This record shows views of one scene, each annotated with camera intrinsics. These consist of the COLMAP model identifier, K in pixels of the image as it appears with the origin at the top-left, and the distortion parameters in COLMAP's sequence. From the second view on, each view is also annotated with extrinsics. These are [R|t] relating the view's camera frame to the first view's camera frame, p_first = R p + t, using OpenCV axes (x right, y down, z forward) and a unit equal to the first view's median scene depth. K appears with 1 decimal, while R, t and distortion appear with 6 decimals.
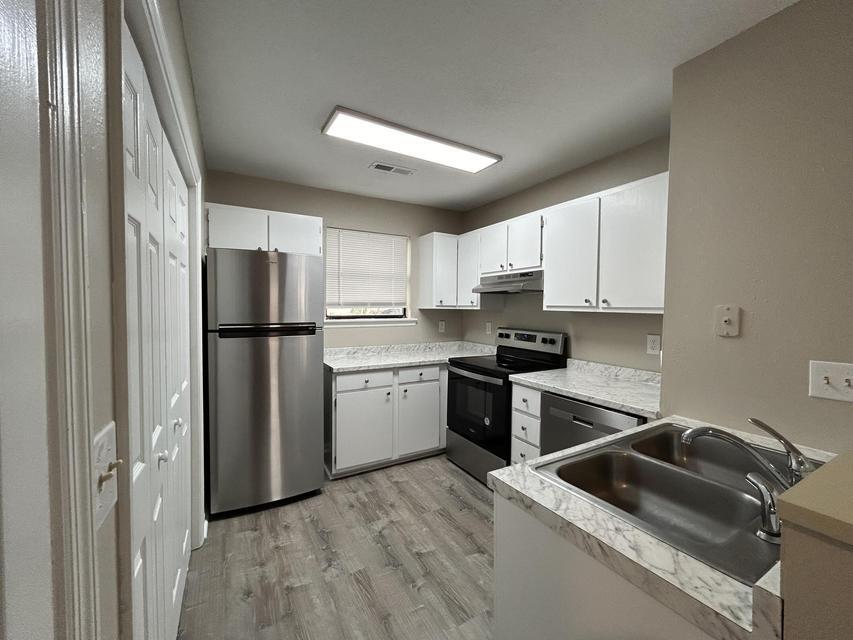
lens RADIAL K [[346.5, 0, 426.5], [0, 346.5, 320.0], [0, 0, 1]] dist [0.000435, 0.000184]
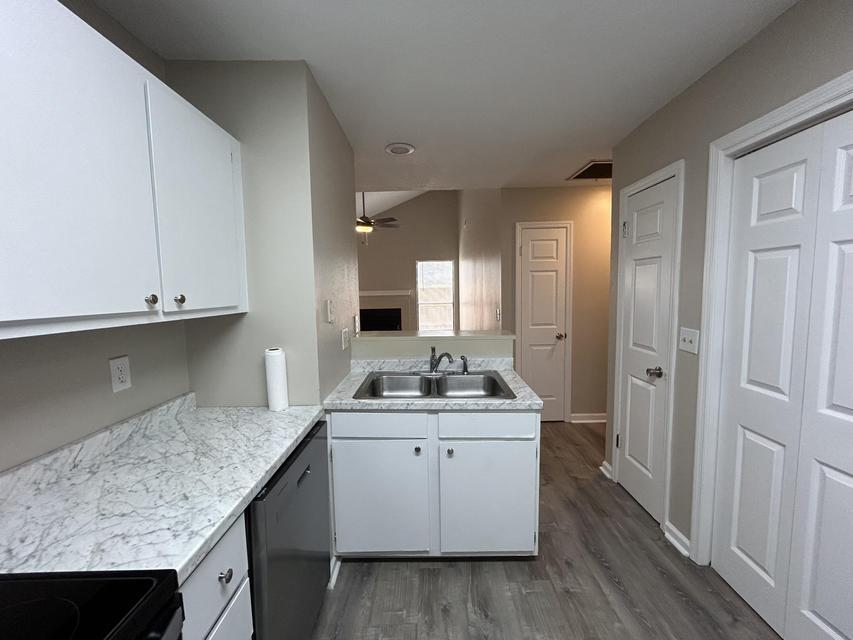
lens RADIAL K [[346.5, 0, 426.5], [0, 346.5, 320.0], [0, 0, 1]] dist [0.000435, 0.000184]
pose [[-0.866886, -0.039914, 0.496905, -0.065805], [0.026642, 0.991655, 0.126134, -0.075909], [-0.497793, 0.122582, -0.858589, 1.208000]]
